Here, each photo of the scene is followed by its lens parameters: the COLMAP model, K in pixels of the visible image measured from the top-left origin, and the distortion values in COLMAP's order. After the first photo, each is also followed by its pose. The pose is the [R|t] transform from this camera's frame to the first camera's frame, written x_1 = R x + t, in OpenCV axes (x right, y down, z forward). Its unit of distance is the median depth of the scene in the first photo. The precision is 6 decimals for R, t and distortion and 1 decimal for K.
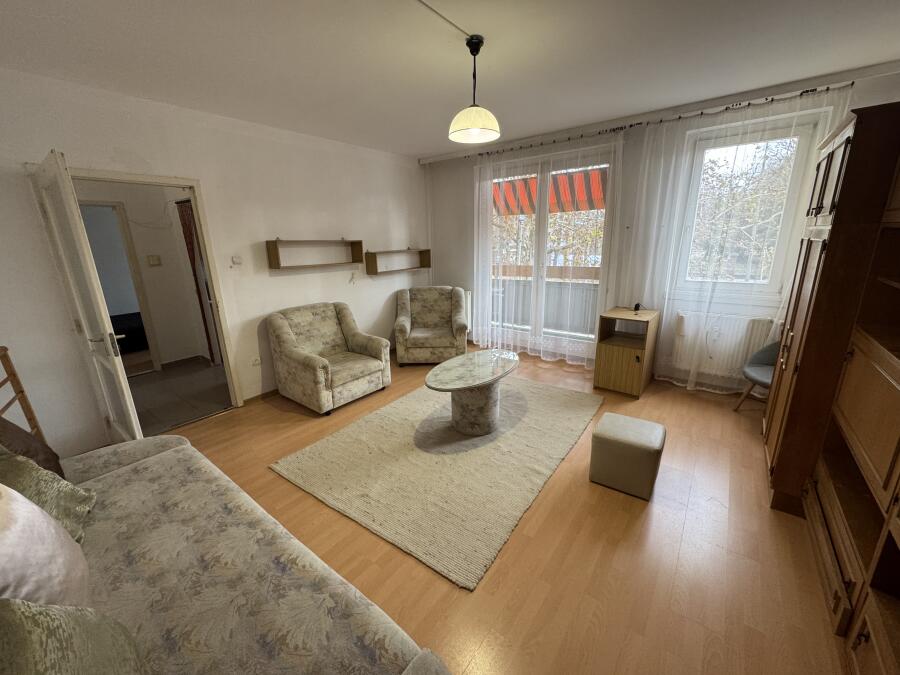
lens RADIAL K [[361.2, 0, 452.5], [0, 361.2, 339.2], [0, 0, 1]] dist [0.002740, 0.000033]
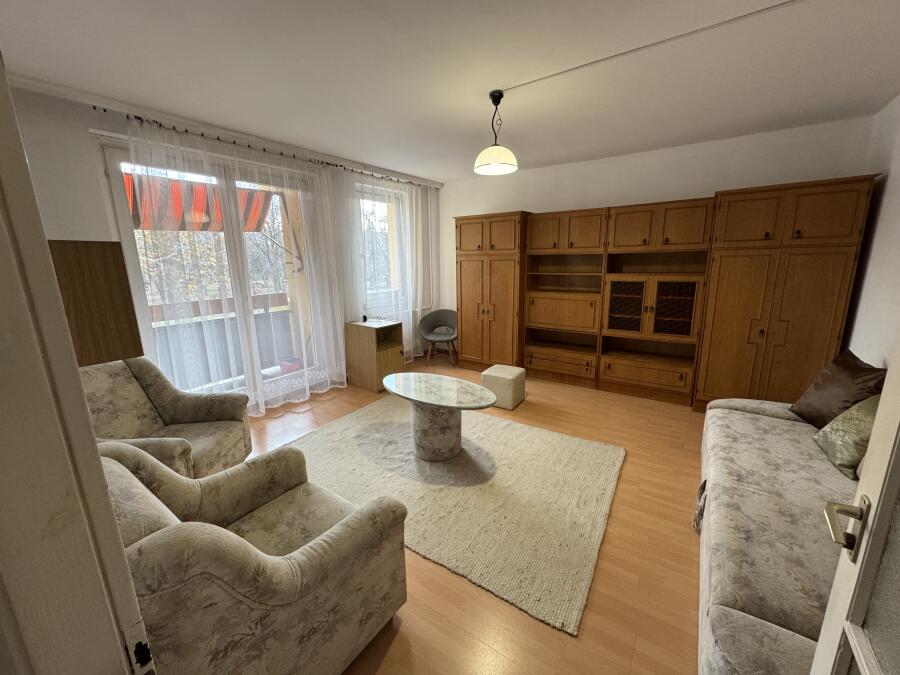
lens RADIAL K [[361.2, 0, 449.6], [0, 361.2, 335.1], [0, 0, 1]] dist [0.002740, 0.000033]
pose [[-0.052535, -0.182809, 0.981744, -0.822637], [0.285252, 0.939393, 0.190187, -0.218513], [-0.957012, 0.290036, 0.002796, 0.888333]]
